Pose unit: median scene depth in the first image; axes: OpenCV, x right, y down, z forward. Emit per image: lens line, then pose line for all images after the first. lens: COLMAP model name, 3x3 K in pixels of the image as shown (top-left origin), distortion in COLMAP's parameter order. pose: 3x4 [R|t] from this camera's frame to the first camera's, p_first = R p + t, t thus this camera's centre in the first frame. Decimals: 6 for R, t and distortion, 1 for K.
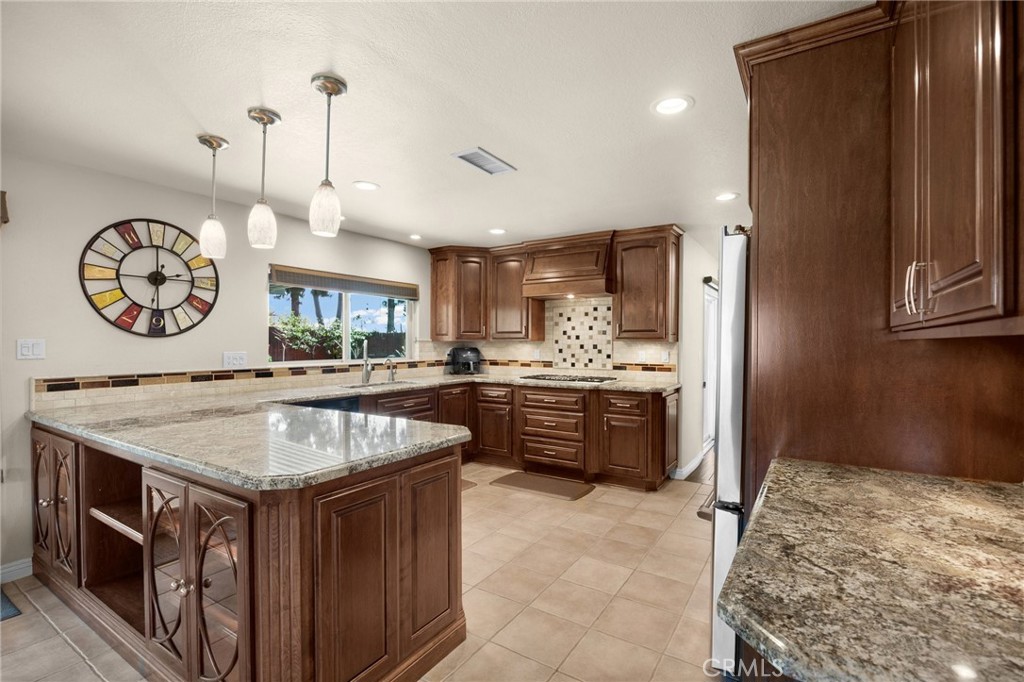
lens RADIAL K [[403.4, 0, 513.6], [0, 403.4, 344.9], [0, 0, 1]] dist [0.001344, 0.000219]
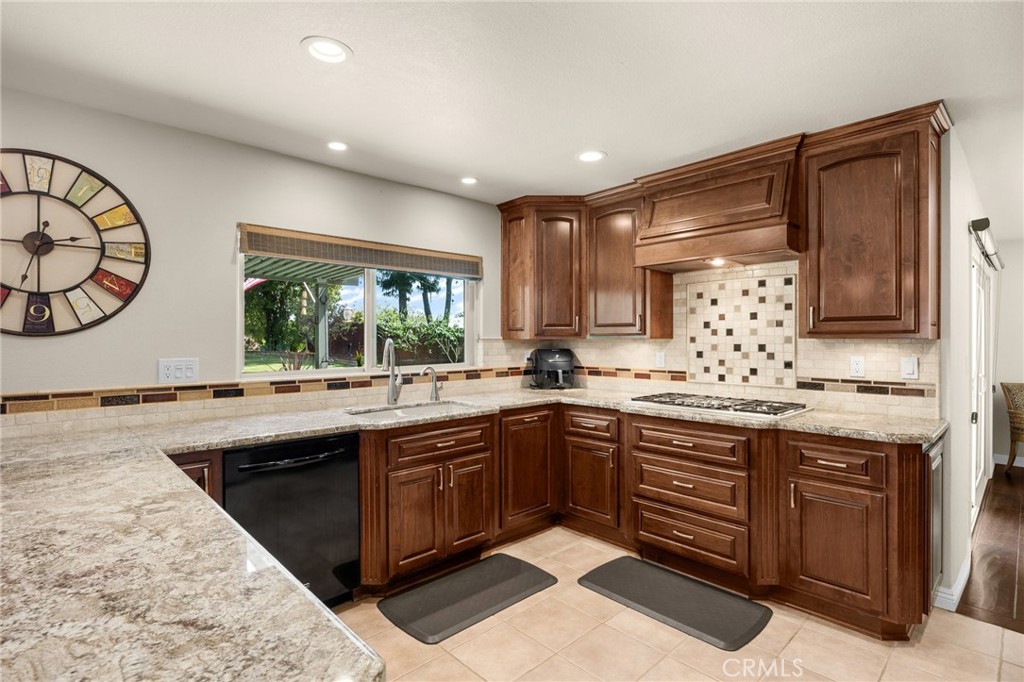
lens RADIAL K [[474.5, 0, 551.5], [0, 474.5, 339.1], [0, 0, 1]] dist [-0.001632, -0.000409]
pose [[0.984897, -0.005277, -0.173060, 0.022460], [0.003947, 0.999960, -0.008033, -0.004233], [0.173095, 0.007228, 0.984879, 0.286988]]
